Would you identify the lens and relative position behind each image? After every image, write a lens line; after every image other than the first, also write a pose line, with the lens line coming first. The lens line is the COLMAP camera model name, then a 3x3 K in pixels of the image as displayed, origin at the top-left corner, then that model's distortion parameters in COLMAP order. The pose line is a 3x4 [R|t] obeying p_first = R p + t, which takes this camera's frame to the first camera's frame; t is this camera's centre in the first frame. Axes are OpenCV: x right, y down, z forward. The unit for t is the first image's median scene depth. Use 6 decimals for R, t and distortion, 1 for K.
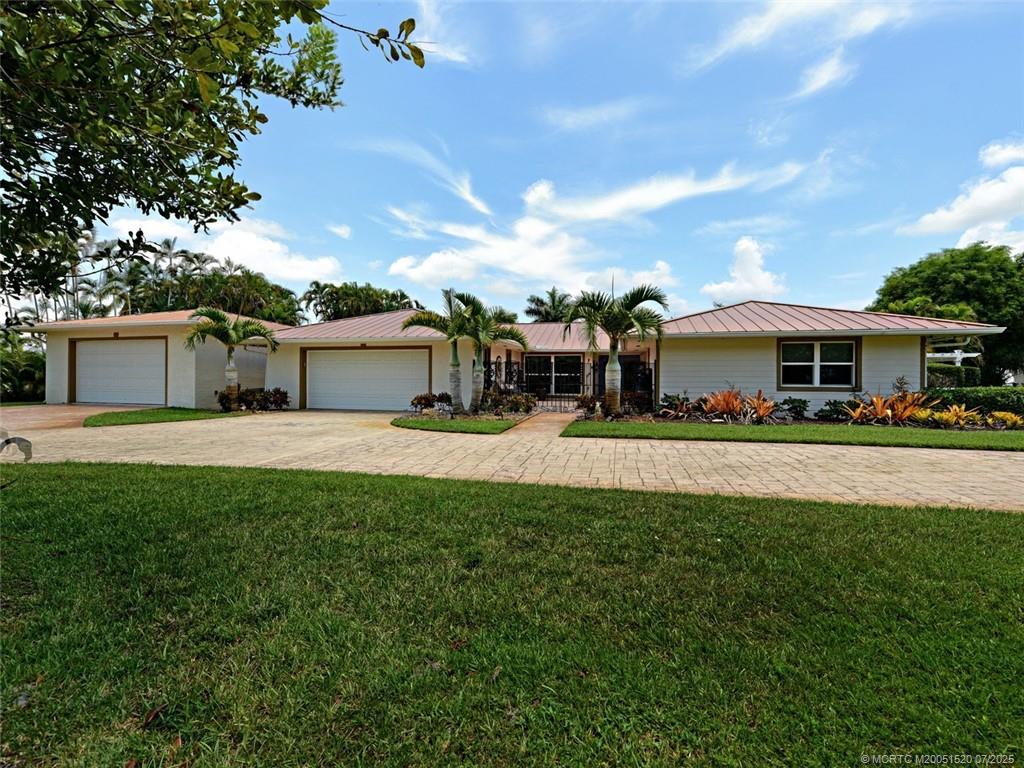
lens RADIAL K [[485.4, 0, 512.0], [0, 485.4, 384.0], [0, 0, 1]] dist [-0.023126, 0.000060]
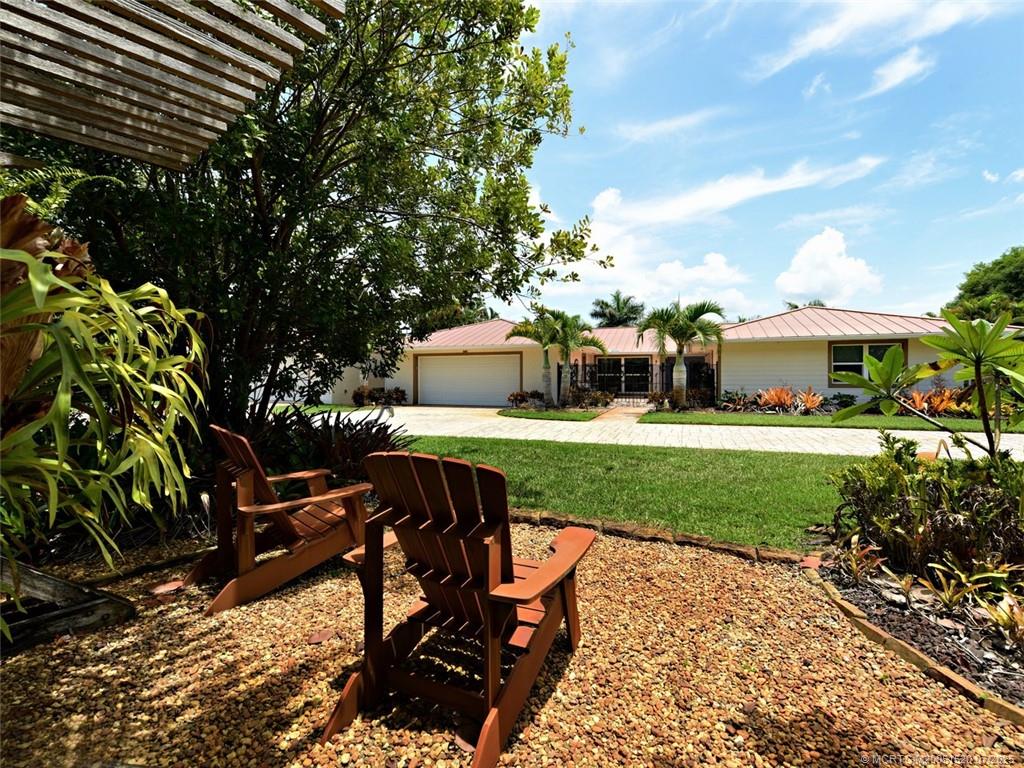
lens RADIAL K [[492.1, 0, 512.0], [0, 492.1, 384.0], [0, 0, 1]] dist [0.002311, 0.000762]
pose [[0.992687, -0.004965, -0.120614, -0.048269], [0.004662, 0.999985, -0.002793, 0.004731], [0.120626, 0.002210, 0.992696, -0.222039]]
